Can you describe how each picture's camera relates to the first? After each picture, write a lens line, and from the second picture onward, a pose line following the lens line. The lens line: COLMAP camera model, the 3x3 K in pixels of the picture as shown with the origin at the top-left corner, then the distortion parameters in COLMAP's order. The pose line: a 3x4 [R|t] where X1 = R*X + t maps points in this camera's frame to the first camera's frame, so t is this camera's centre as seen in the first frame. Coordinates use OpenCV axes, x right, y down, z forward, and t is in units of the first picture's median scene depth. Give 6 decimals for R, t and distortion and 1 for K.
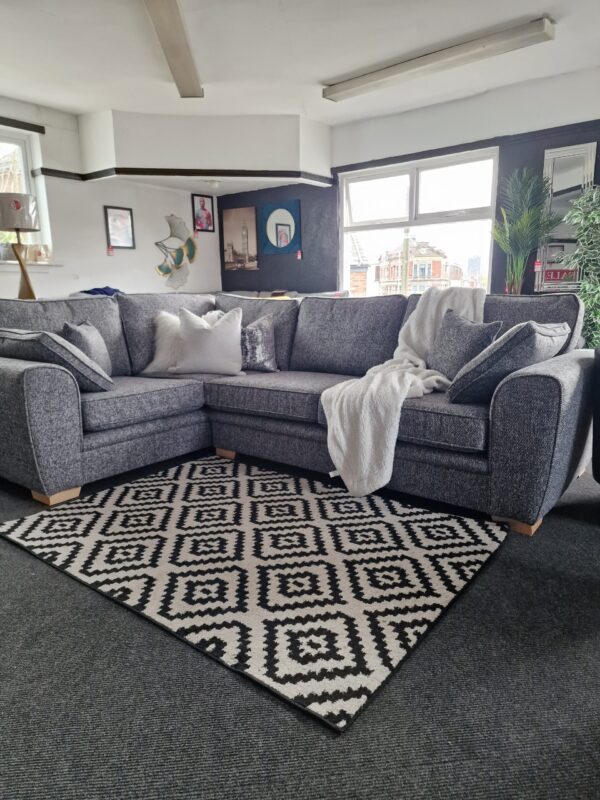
lens RADIAL K [[539.3, 0, 286.9], [0, 539.3, 406.2], [0, 0, 1]] dist [0.080662, -0.074343]
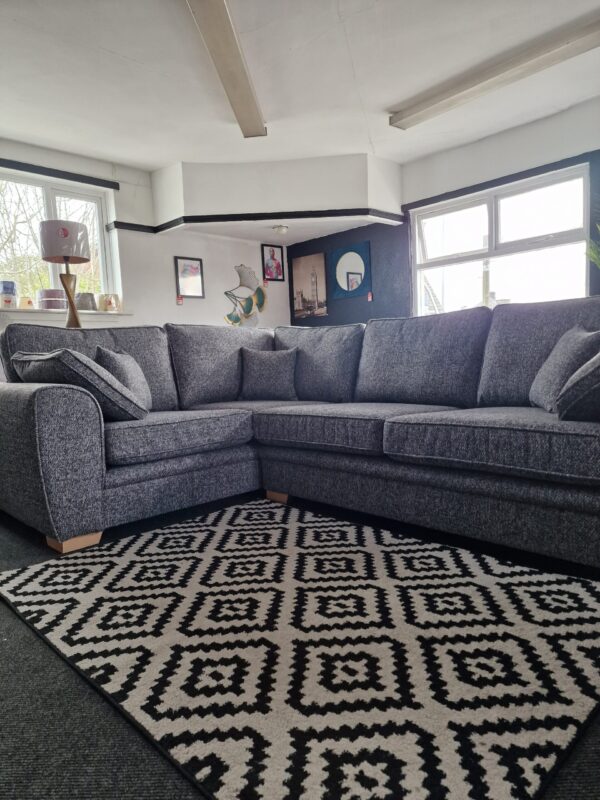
lens RADIAL K [[535.2, 0, 300.0], [0, 535.2, 400.0], [0, 0, 1]] dist [0.080017, -0.069302]
pose [[0.992522, -0.013736, -0.121287, 0.036124], [-0.001657, 0.992040, -0.125909, 0.058035], [0.122051, 0.125168, 0.984600, 0.213098]]
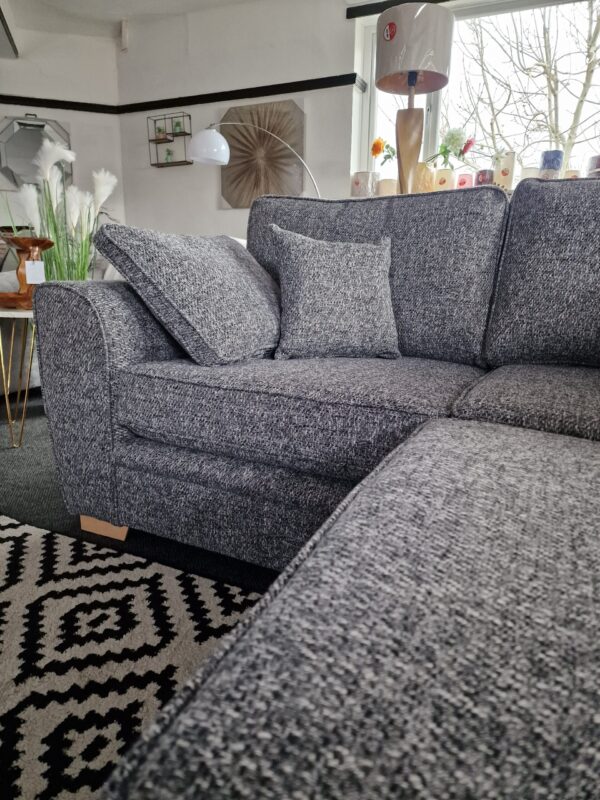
lens RADIAL K [[533.3, 0, 301.5], [0, 533.3, 393.6], [0, 0, 1]] dist [0.076341, -0.063367]
pose [[0.241102, 0.241422, -0.939992, 0.143285], [-0.230465, 0.955102, 0.186190, -0.129113], [0.942738, 0.171745, 0.285916, 1.134059]]
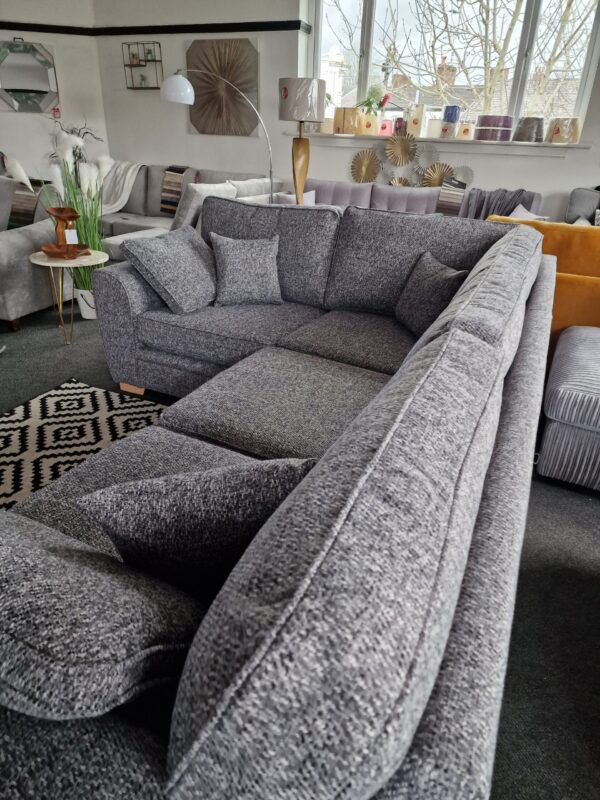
lens RADIAL K [[524.1, 0, 297.1], [0, 524.1, 405.2], [0, 0, 1]] dist [0.087251, -0.066250]
pose [[0.257522, 0.463549, -0.847823, 0.715091], [-0.247670, 0.879771, 0.405787, -0.381371], [0.933992, 0.105481, 0.341368, 1.065765]]
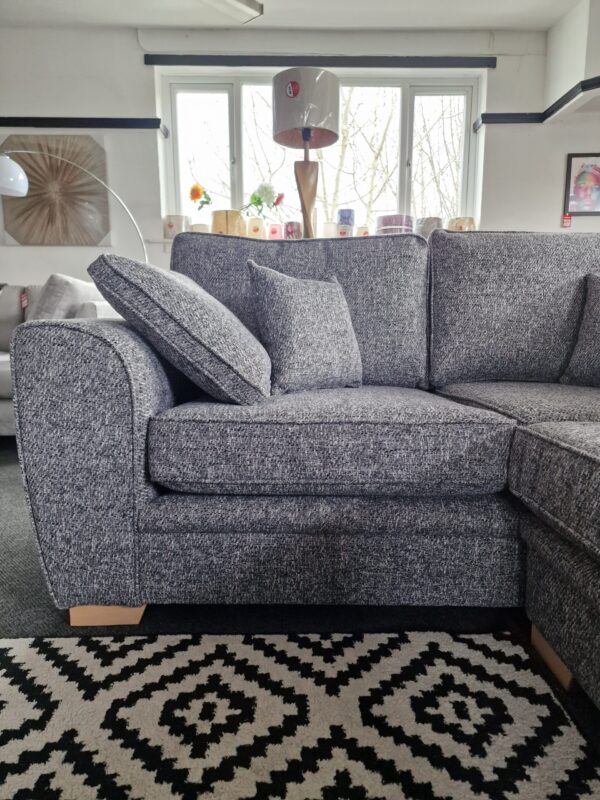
lens RADIAL K [[535.2, 0, 300.0], [0, 535.2, 400.0], [0, 0, 1]] dist [0.080017, -0.069302]
pose [[0.643541, 0.135664, -0.753293, 0.020730], [-0.176269, 0.983982, 0.026623, -0.060678], [0.744838, 0.115649, 0.657146, 0.898764]]
